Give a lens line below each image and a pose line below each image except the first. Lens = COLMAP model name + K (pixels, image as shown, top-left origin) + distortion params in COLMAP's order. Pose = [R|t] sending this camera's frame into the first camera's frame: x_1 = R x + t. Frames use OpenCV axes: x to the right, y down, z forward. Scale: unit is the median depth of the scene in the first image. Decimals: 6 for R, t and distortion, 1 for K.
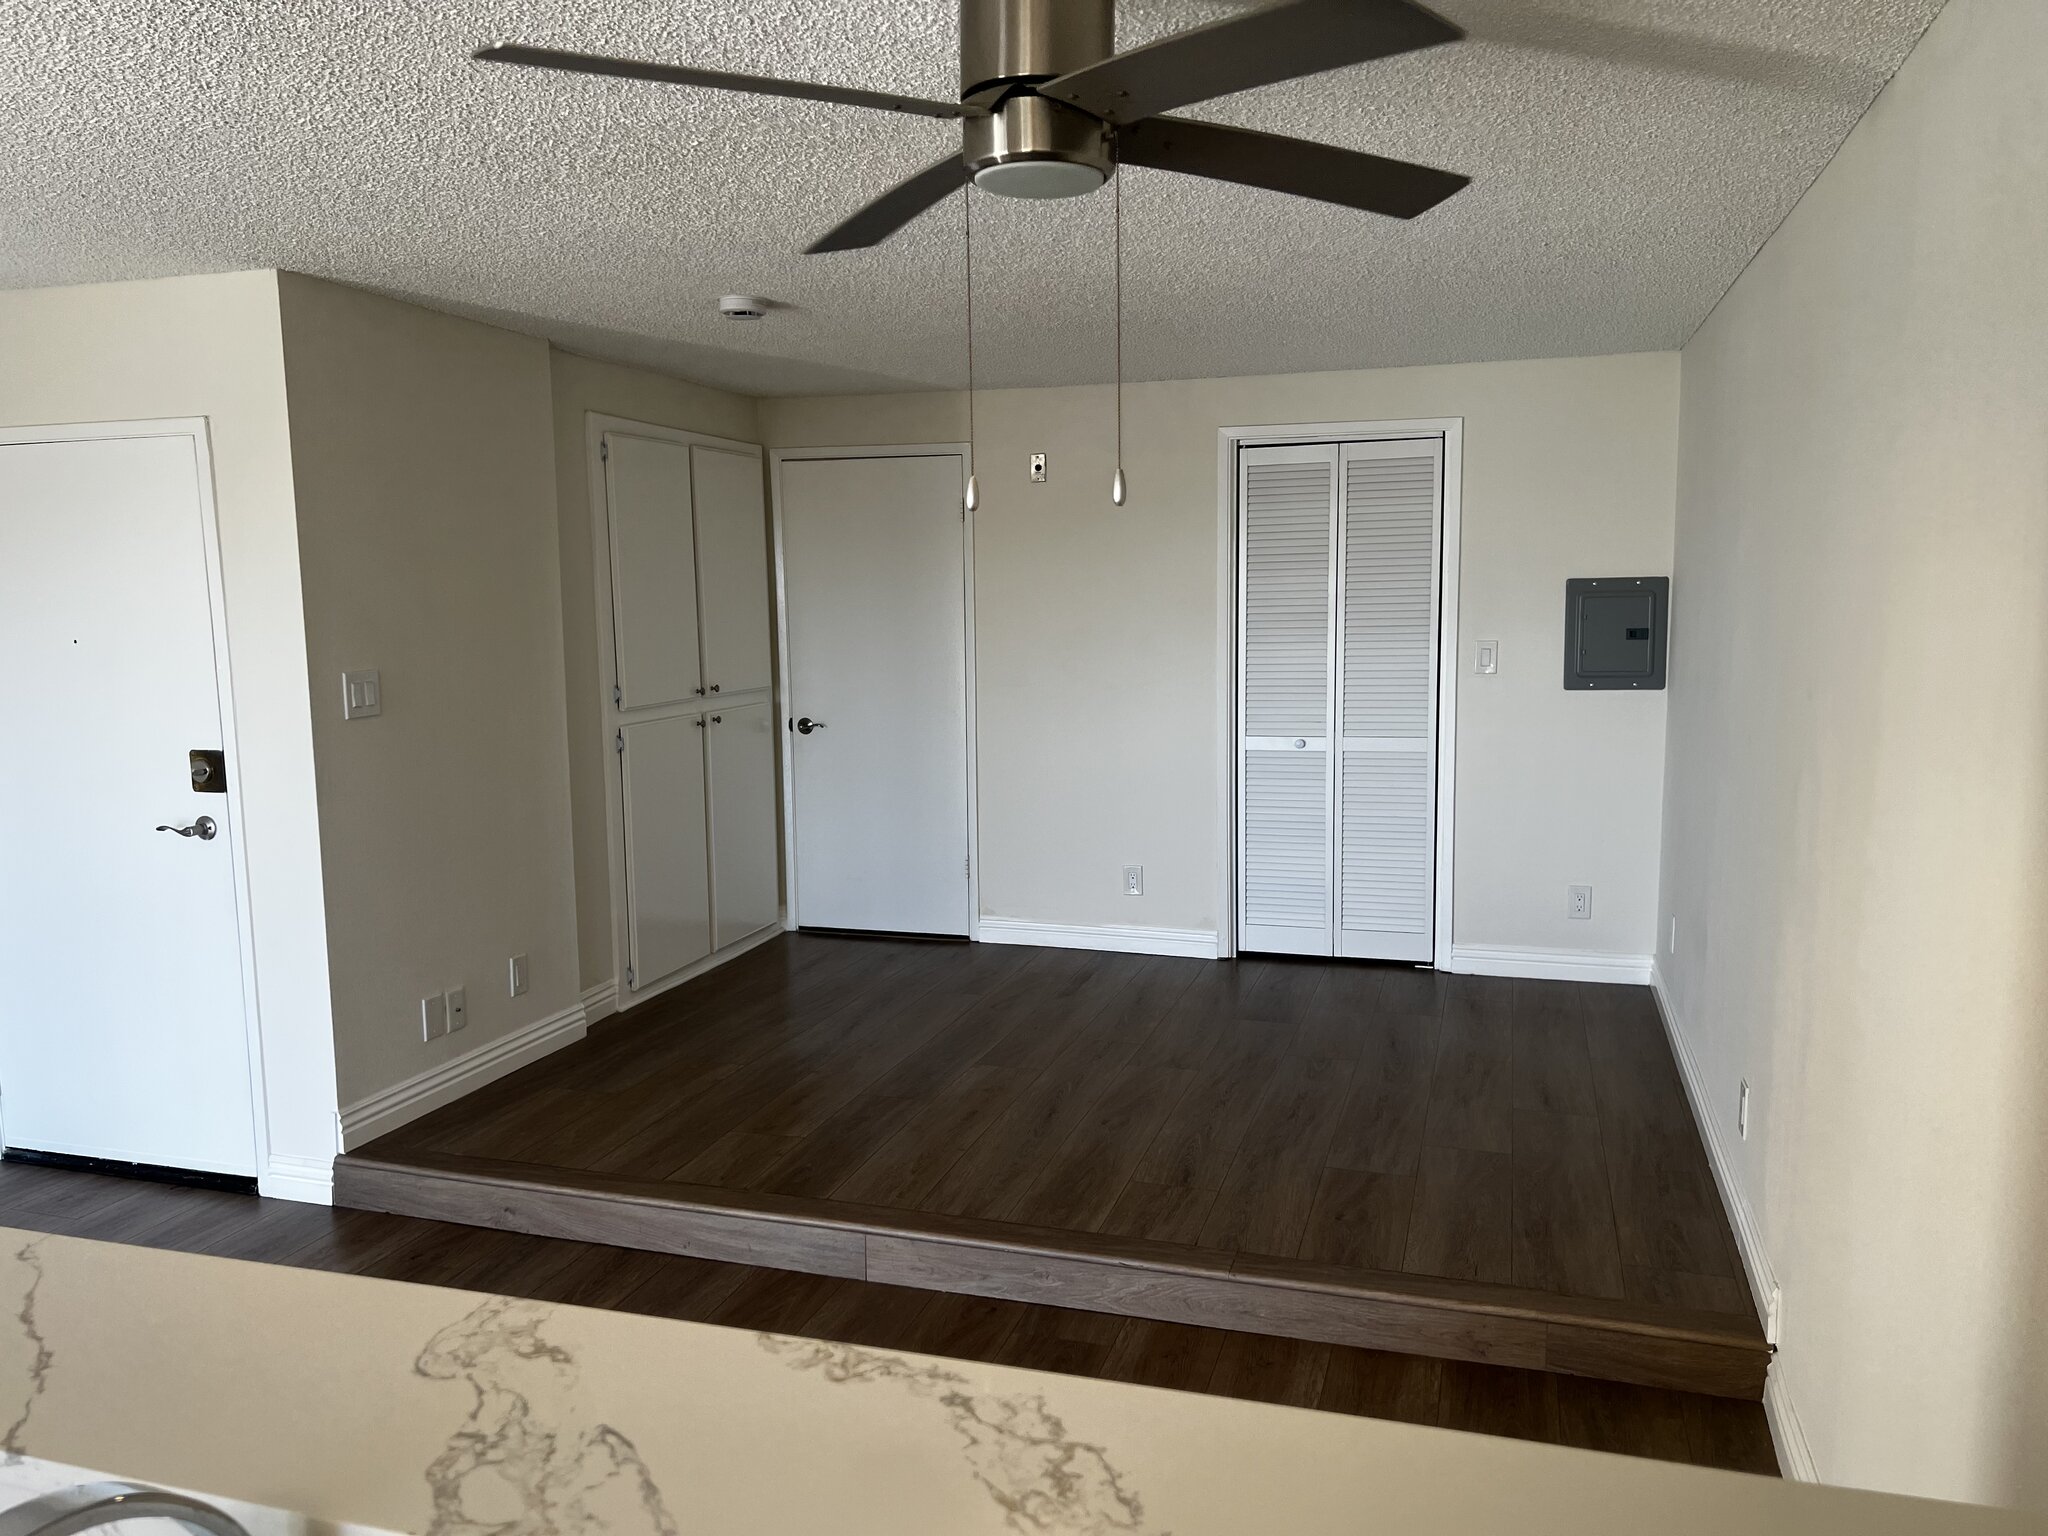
lens RADIAL K [[1536.2, 0, 1031.4], [0, 1536.2, 778.4], [0, 0, 1]] dist [0.061467, -0.071122]
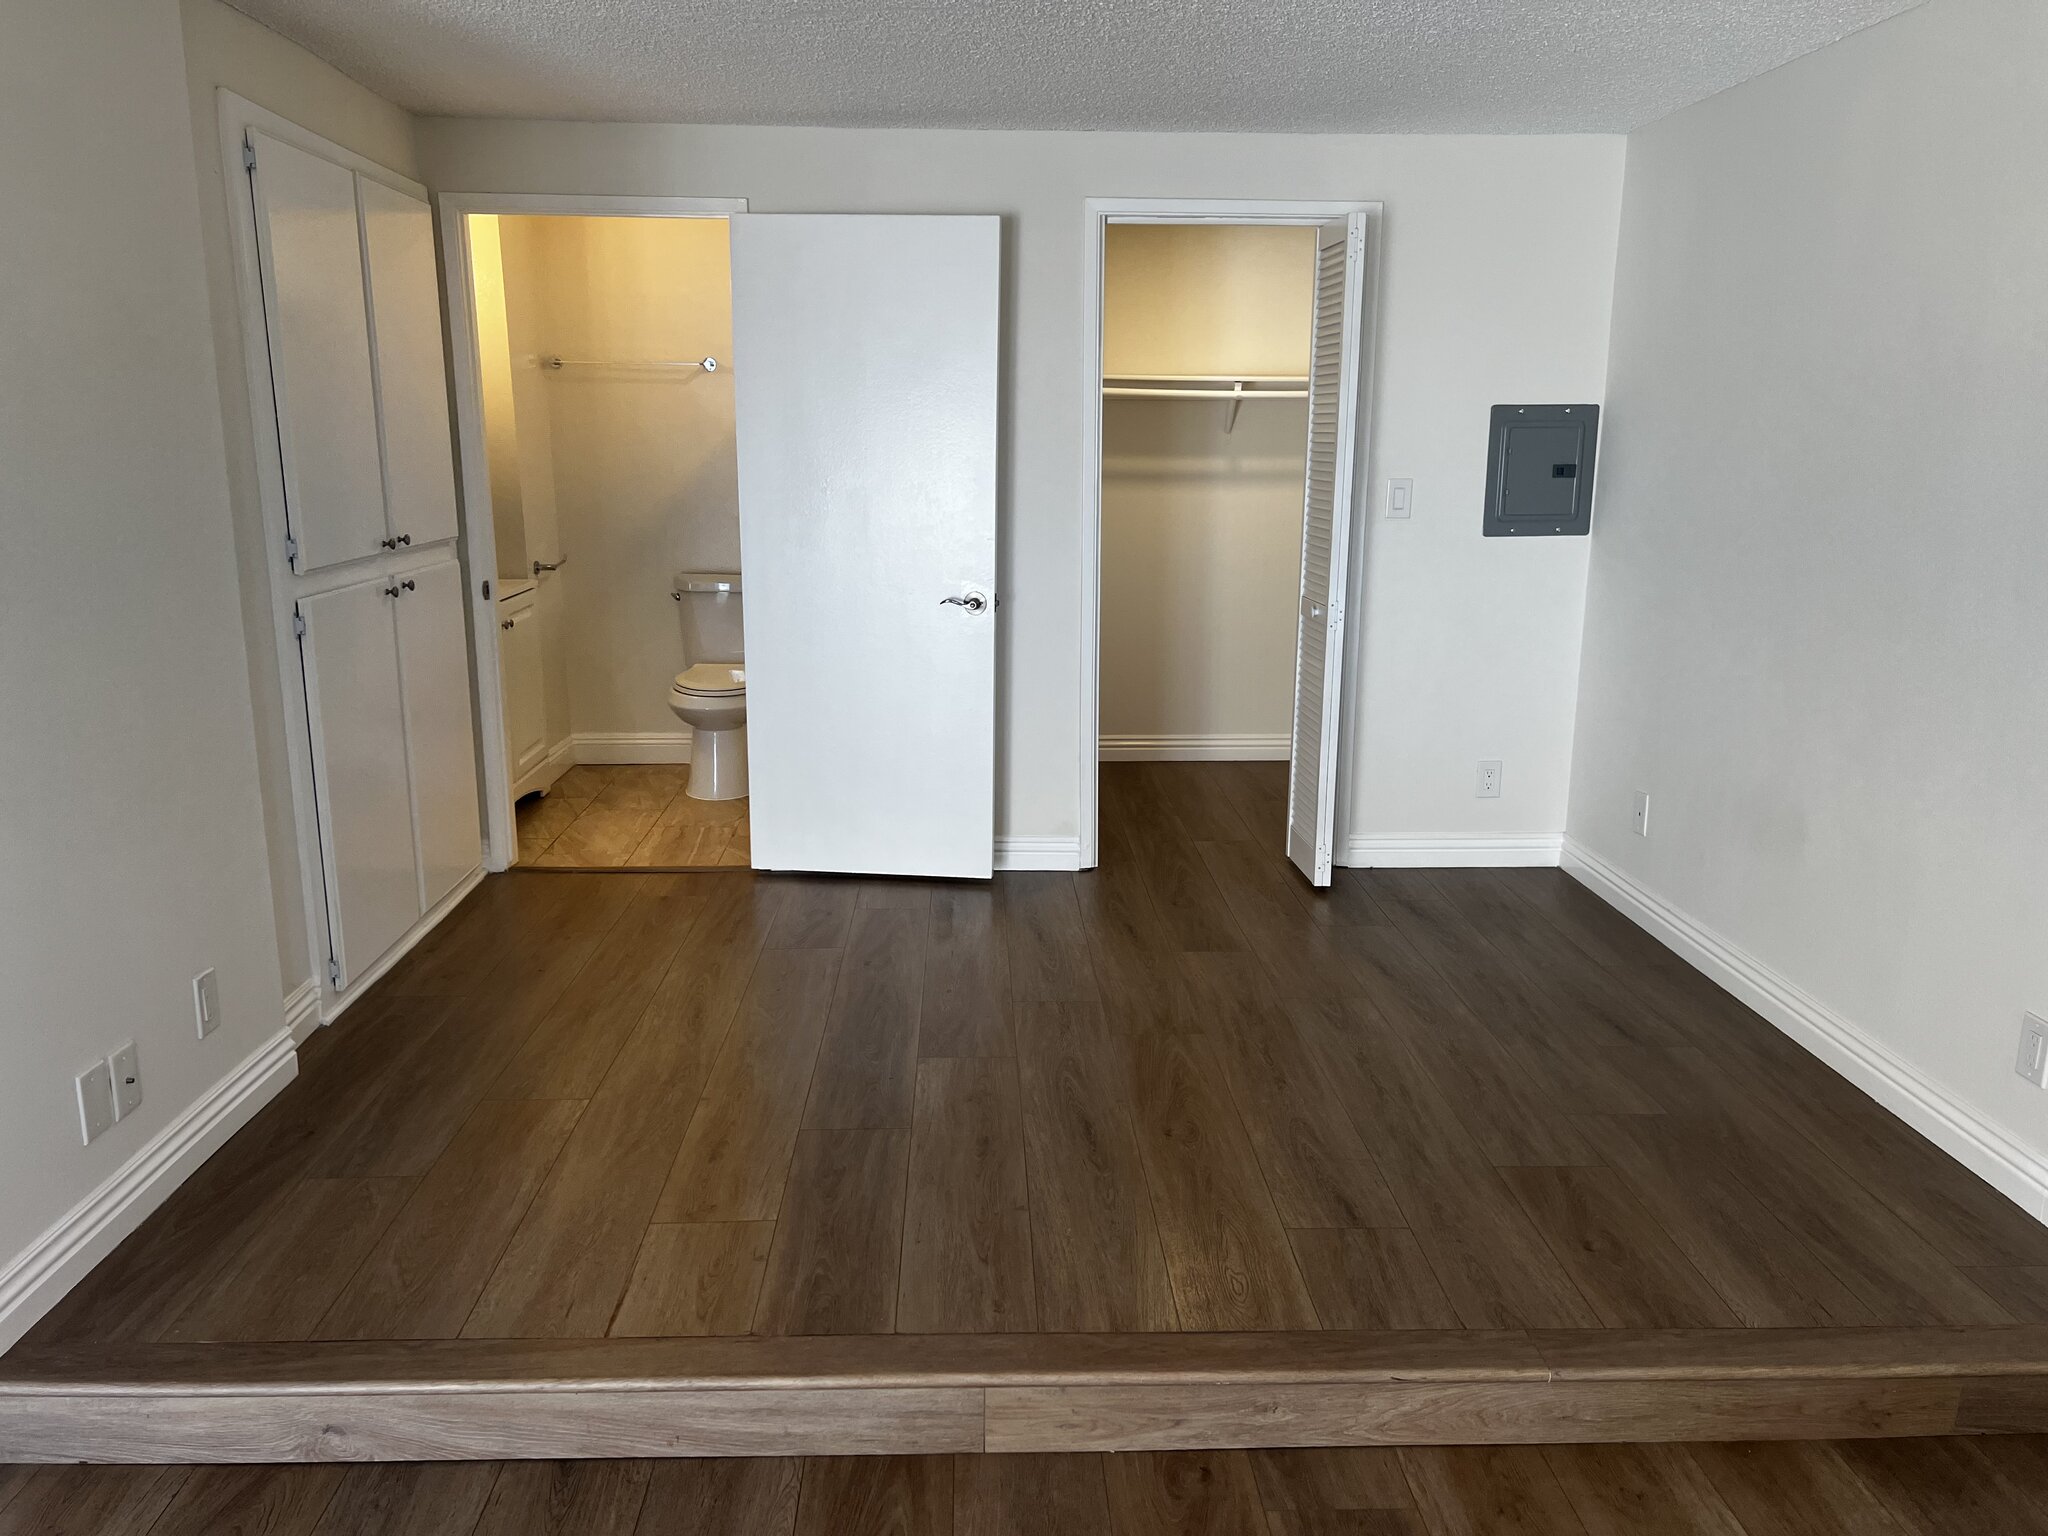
lens RADIAL K [[1536.2, 0, 1026.4], [0, 1536.2, 778.0], [0, 0, 1]] dist [0.061467, -0.071122]
pose [[0.942242, -0.056879, 0.330067, -0.220284], [0.025428, 0.994779, 0.098835, -0.017298], [-0.333965, -0.084734, 0.938769, 0.306858]]
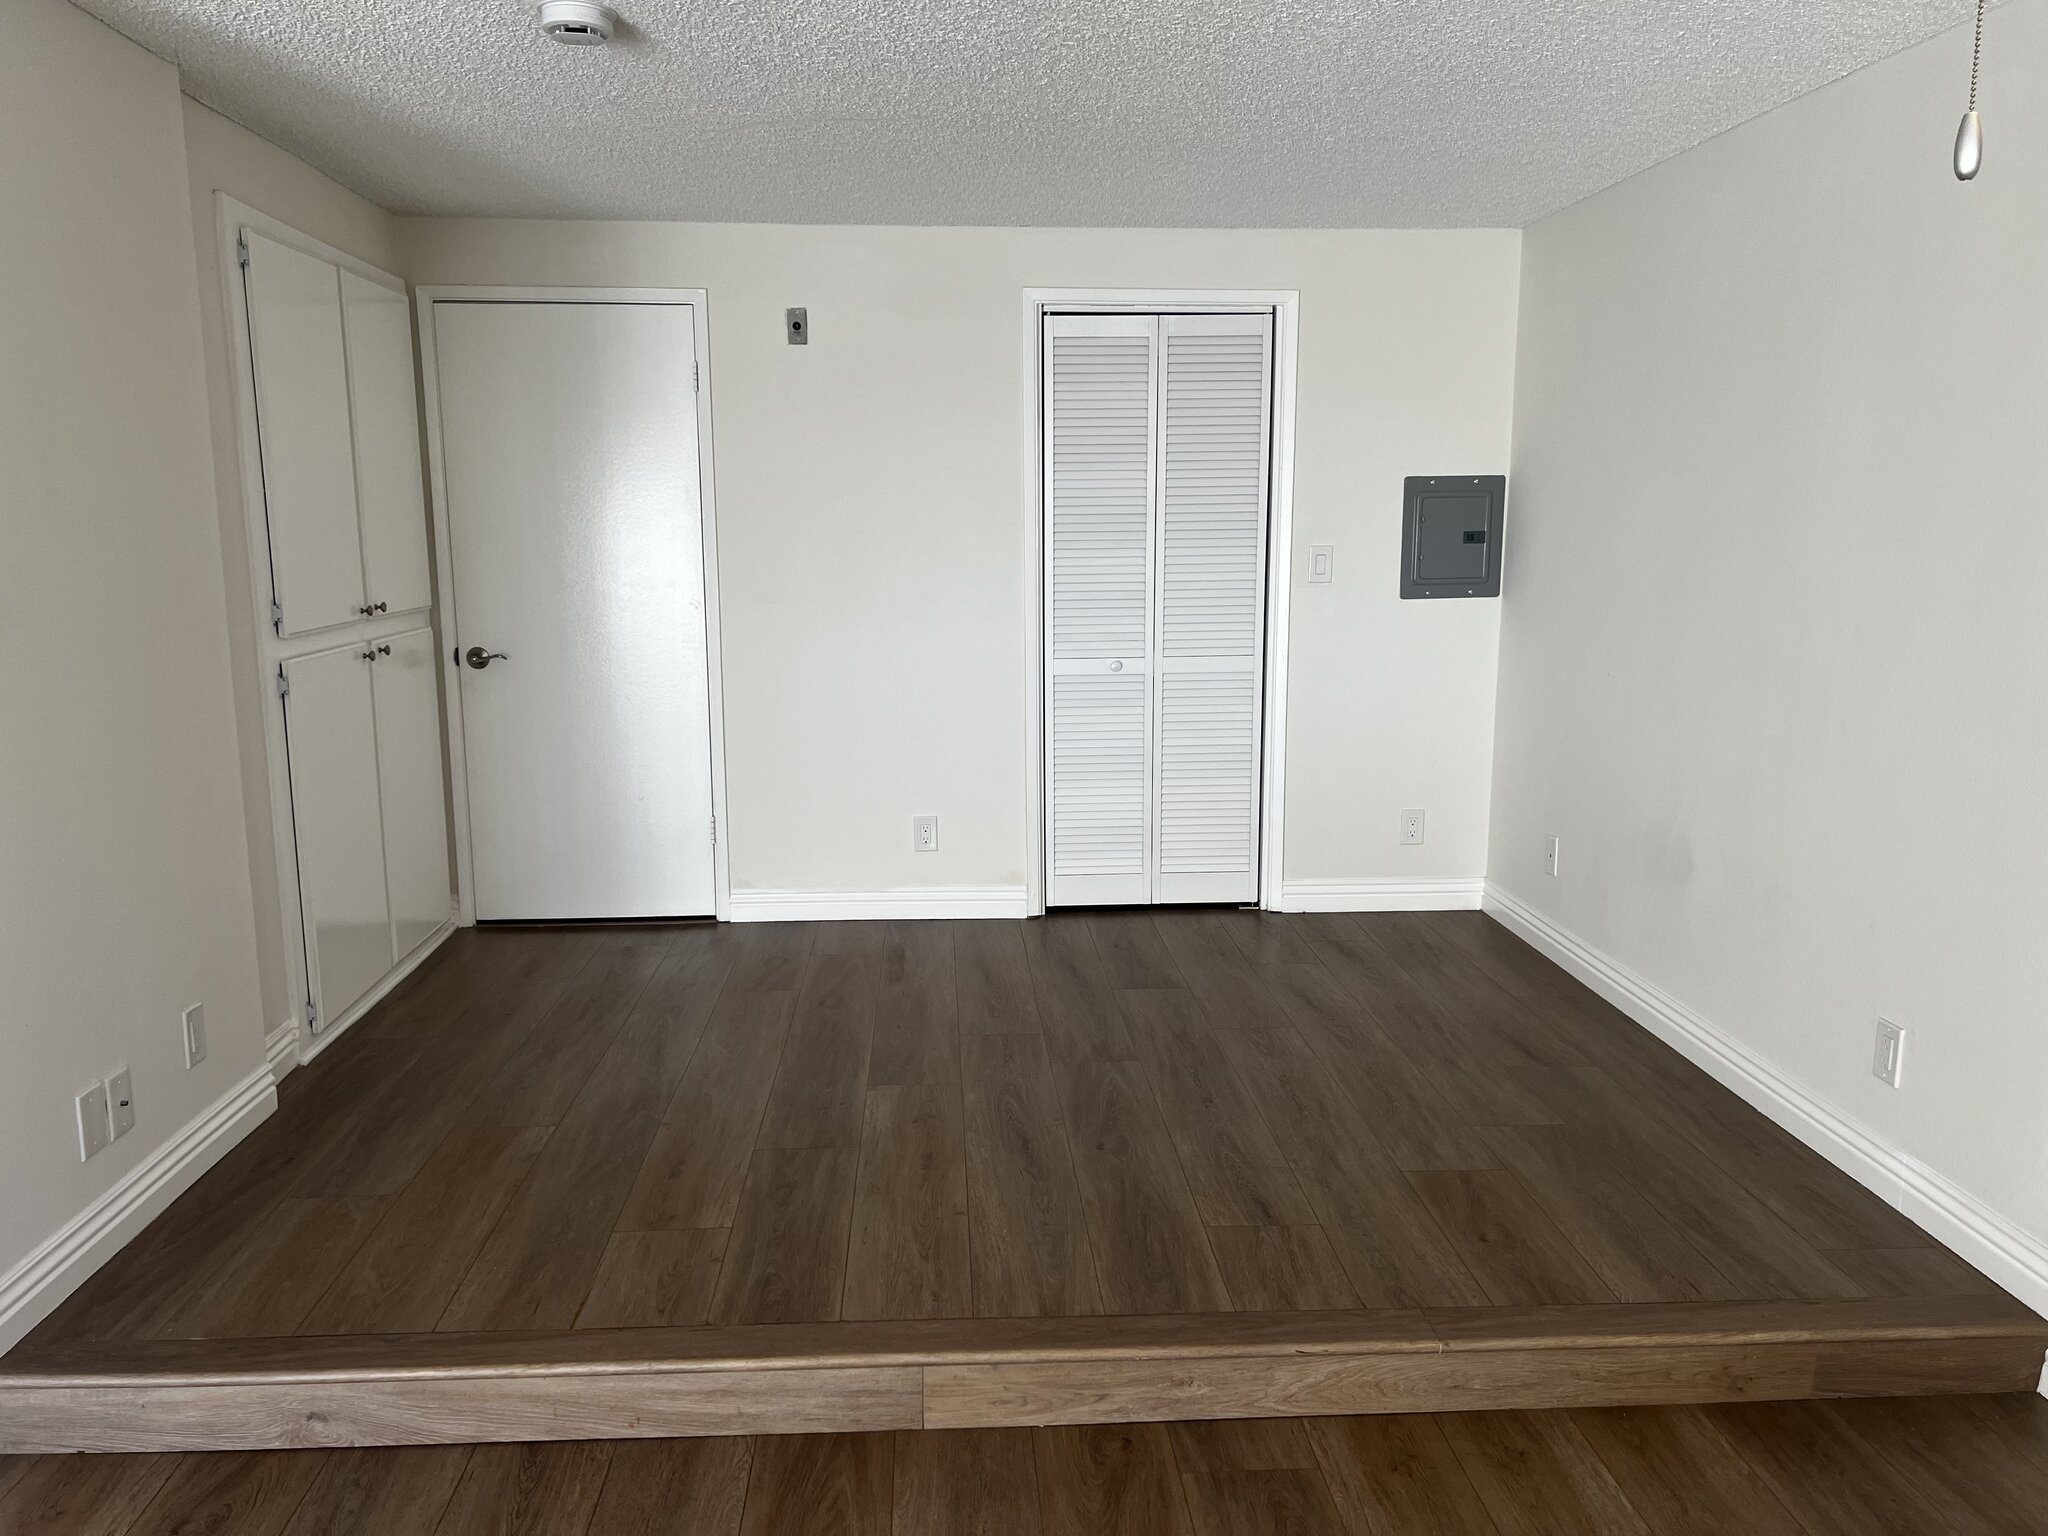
lens RADIAL K [[1536.2, 0, 1024.0], [0, 1536.2, 780.2], [0, 0, 1]] dist [0.061467, -0.071122]
pose [[0.934778, -0.050391, 0.351640, -0.226362], [0.034821, 0.998119, 0.050467, -0.003989], [-0.353522, -0.034931, 0.934774, 0.252496]]
